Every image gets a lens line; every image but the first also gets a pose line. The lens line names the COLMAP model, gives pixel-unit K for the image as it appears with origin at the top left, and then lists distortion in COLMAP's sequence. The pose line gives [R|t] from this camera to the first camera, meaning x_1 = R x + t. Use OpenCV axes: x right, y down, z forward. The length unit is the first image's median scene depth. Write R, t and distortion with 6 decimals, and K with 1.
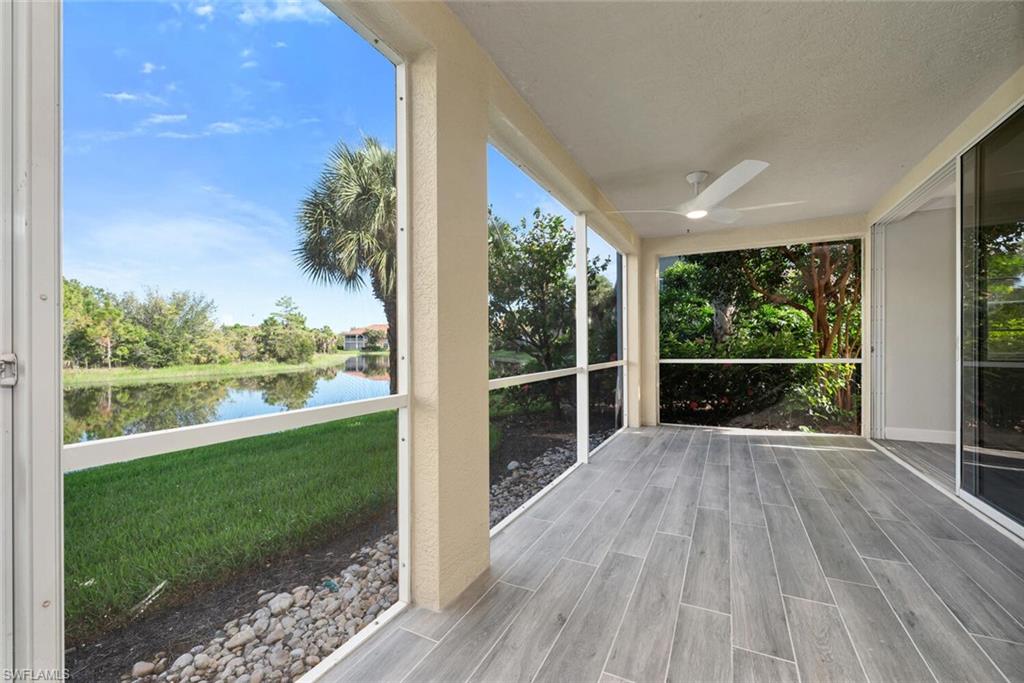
lens RADIAL K [[413.8, 0, 514.3], [0, 413.8, 344.6], [0, 0, 1]] dist [0.003000, 0.000643]
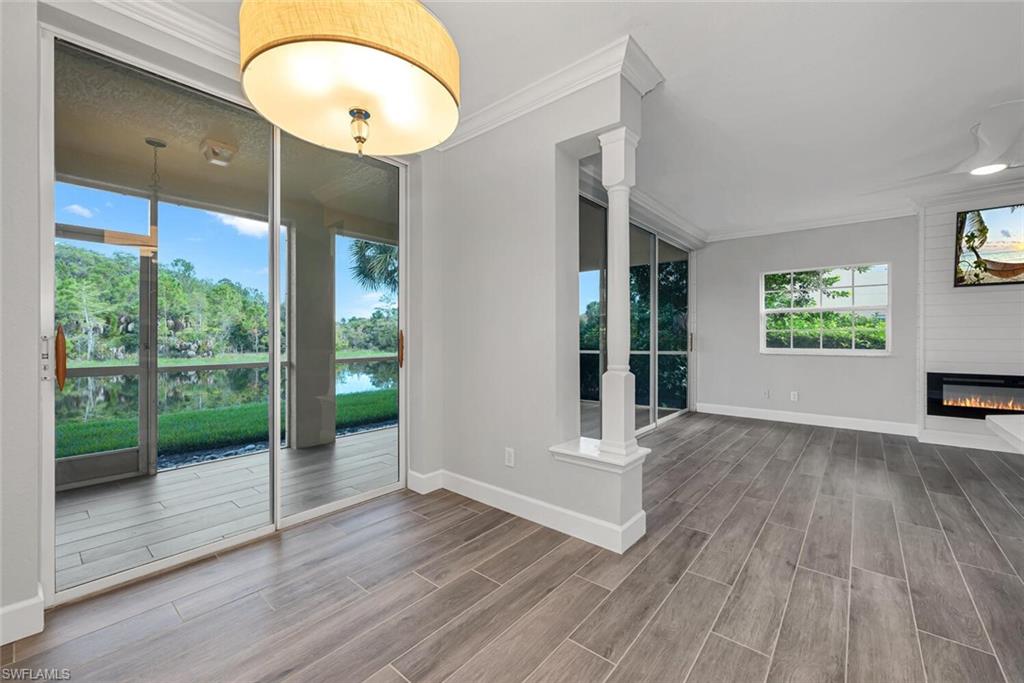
lens RADIAL K [[413.8, 0, 517.8], [0, 413.8, 332.1], [0, 0, 1]] dist [0.003000, 0.000643]
pose [[0.974957, 0.004362, -0.222351, 0.075427], [-0.006248, 0.999950, -0.007778, -0.001804], [0.222306, 0.008972, 0.974936, -0.052588]]
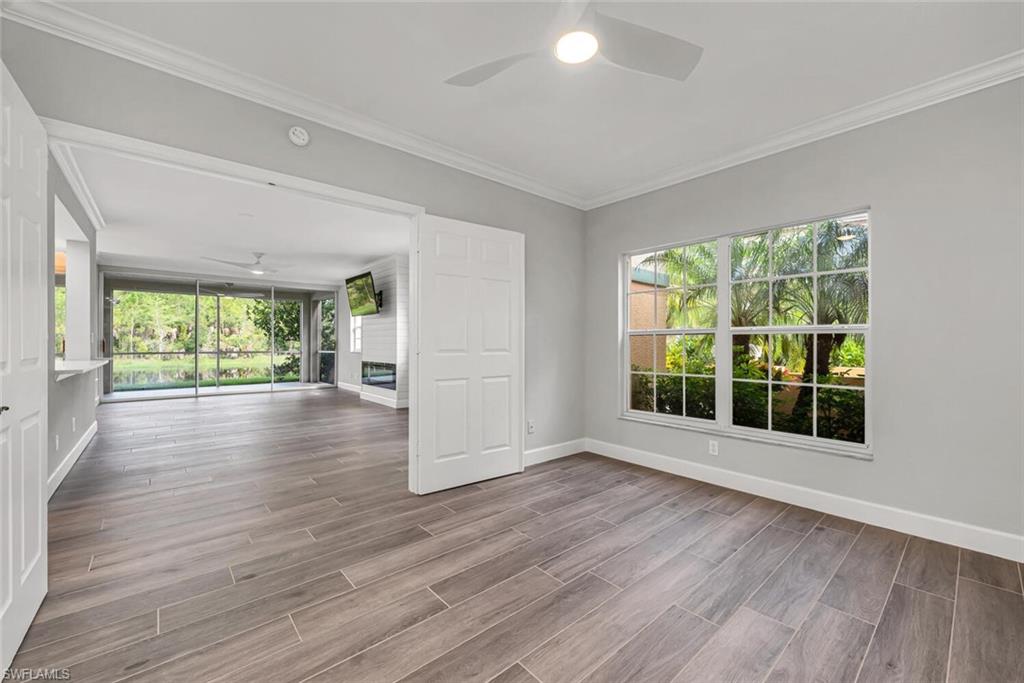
lens RADIAL K [[413.8, 0, 513.1], [0, 413.8, 337.5], [0, 0, 1]] dist [0.003000, 0.000643]
pose [[0.923155, 0.005775, -0.384385, 0.897129], [-0.009937, 0.999912, -0.008843, -0.008377], [0.384300, 0.011983, 0.923131, -0.160240]]
